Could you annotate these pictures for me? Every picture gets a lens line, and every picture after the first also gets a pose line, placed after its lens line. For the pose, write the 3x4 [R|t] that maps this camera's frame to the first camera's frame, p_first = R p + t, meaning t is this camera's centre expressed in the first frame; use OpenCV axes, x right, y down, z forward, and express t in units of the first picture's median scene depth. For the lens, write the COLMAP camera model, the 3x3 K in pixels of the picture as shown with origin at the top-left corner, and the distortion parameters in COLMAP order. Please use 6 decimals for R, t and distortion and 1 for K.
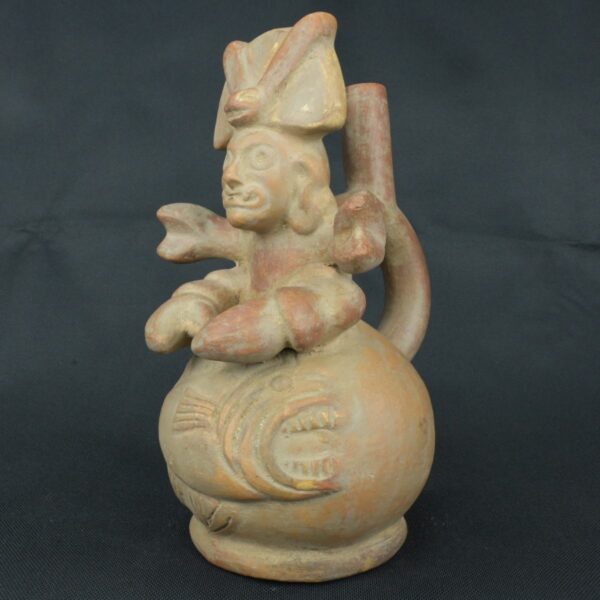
lens RADIAL K [[697.9, 0, 298.5], [0, 697.9, 296.7], [0, 0, 1]] dist [-0.009063, 0.000000]
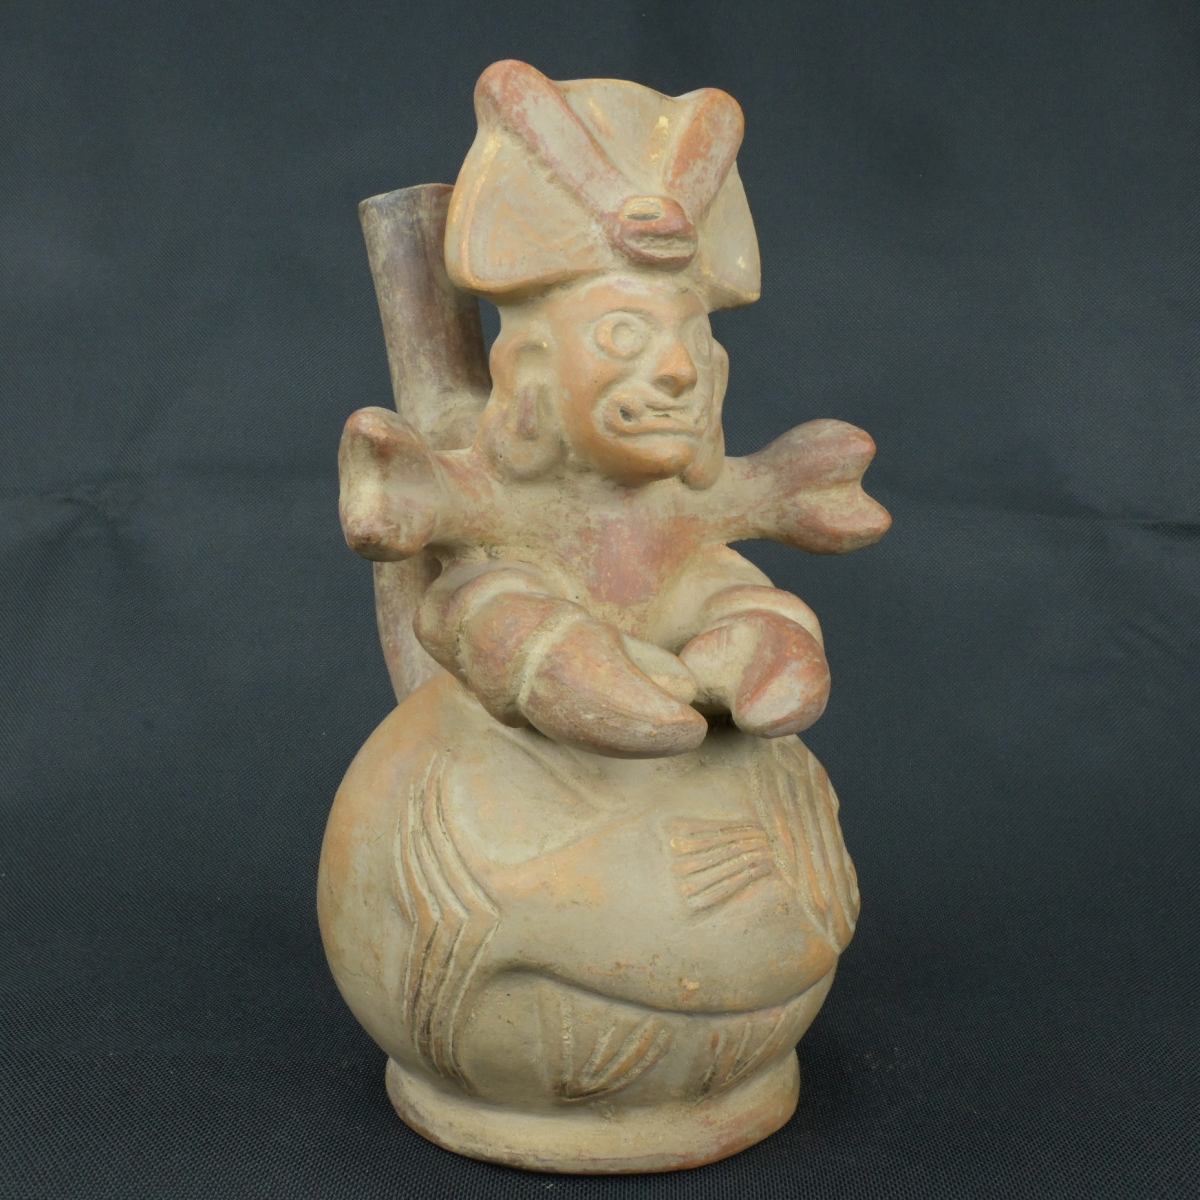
lens RADIAL K [[1395.8, 0, 596.1], [0, 1395.8, 595.5], [0, 0, 1]] dist [-0.009063, 0.000000]
pose [[0.248792, -0.073538, 0.965761, -1.108896], [0.077021, 0.995458, 0.055958, -0.077545], [-0.965490, 0.060462, 0.253326, 0.844116]]
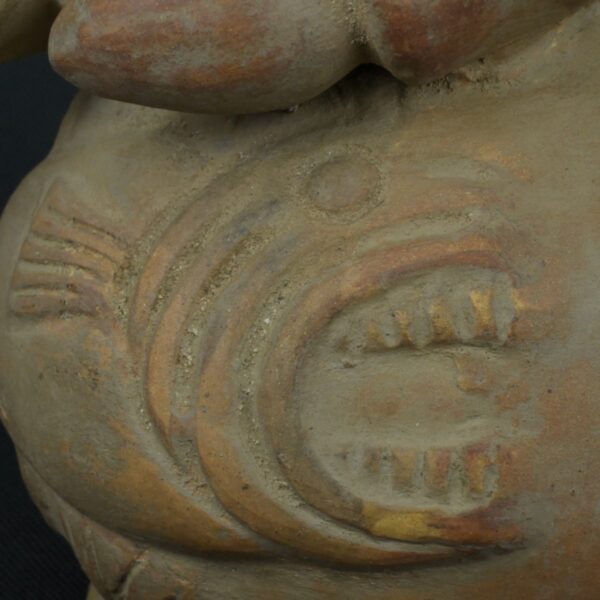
lens RADIAL K [[1946.5, 0, 300.4], [0, 1946.5, 300.0], [0, 0, 1]] dist [0.038286, 0.000000]
pose [[0.987583, 0.052137, -0.148192, 0.081109], [-0.017671, 0.974203, 0.224982, -0.013555], [0.156098, -0.219569, 0.963028, 0.188990]]
